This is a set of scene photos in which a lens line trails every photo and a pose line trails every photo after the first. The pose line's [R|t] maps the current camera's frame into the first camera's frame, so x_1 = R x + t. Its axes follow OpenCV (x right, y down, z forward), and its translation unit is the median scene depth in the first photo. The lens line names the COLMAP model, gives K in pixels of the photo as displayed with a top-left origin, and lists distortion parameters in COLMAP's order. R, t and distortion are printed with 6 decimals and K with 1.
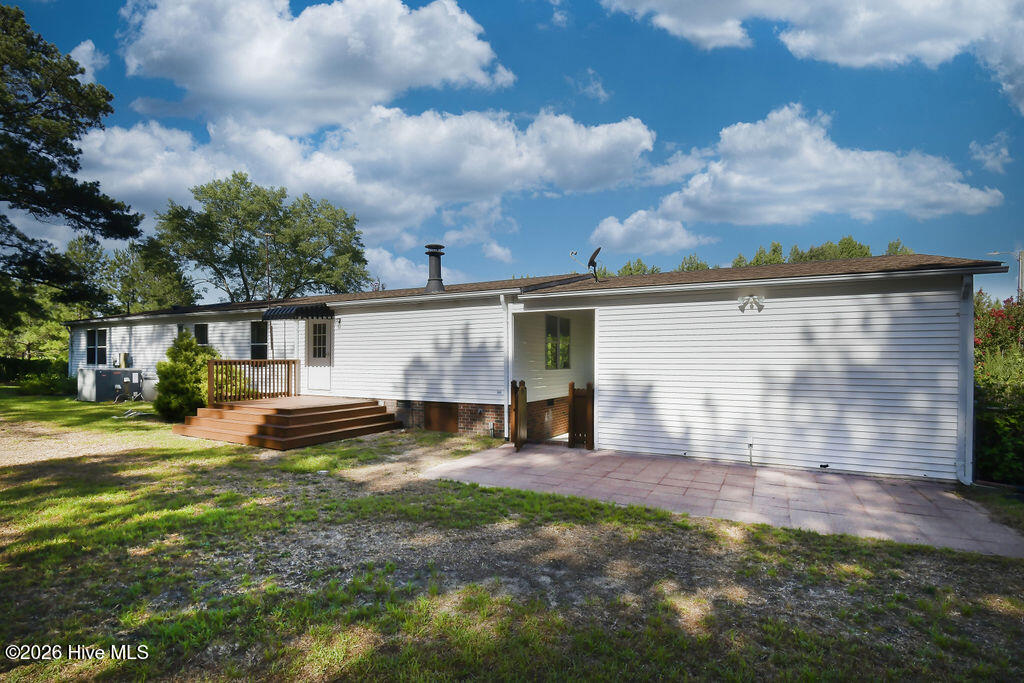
lens RADIAL K [[490.6, 0, 511.8], [0, 490.6, 359.1], [0, 0, 1]] dist [-0.001111, -0.011751]
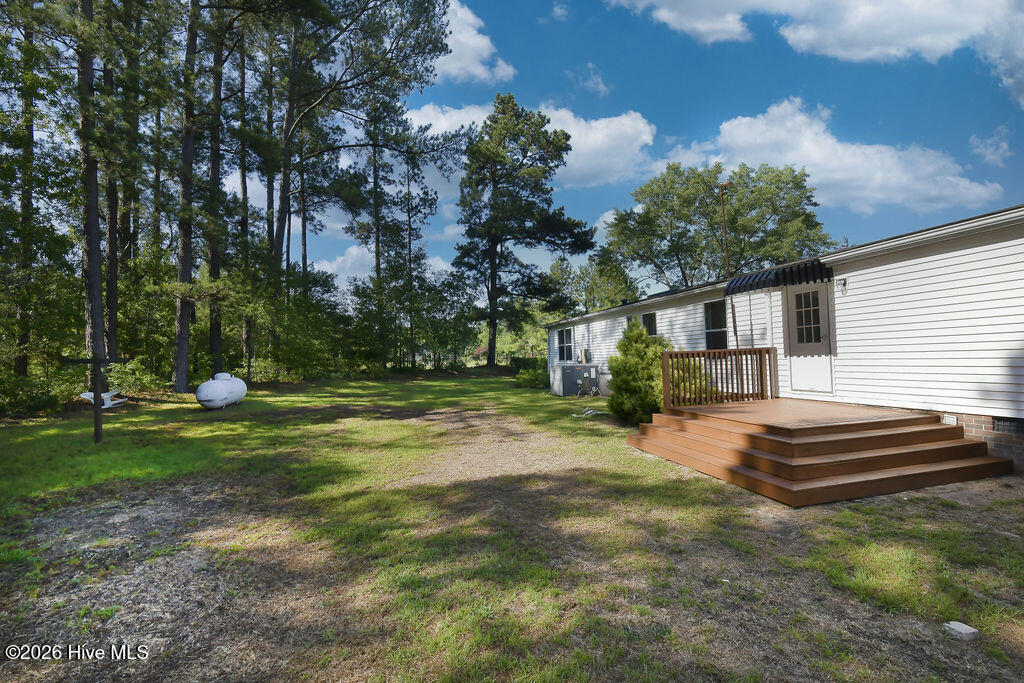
lens RADIAL K [[471.1, 0, 512.1], [0, 471.1, 355.5], [0, 0, 1]] dist [-0.027244, -0.000080]
pose [[0.666157, -0.030999, -0.745167, -0.170696], [0.039343, 0.999205, -0.006396, 0.002010], [0.744773, -0.025057, 0.666847, 0.248325]]
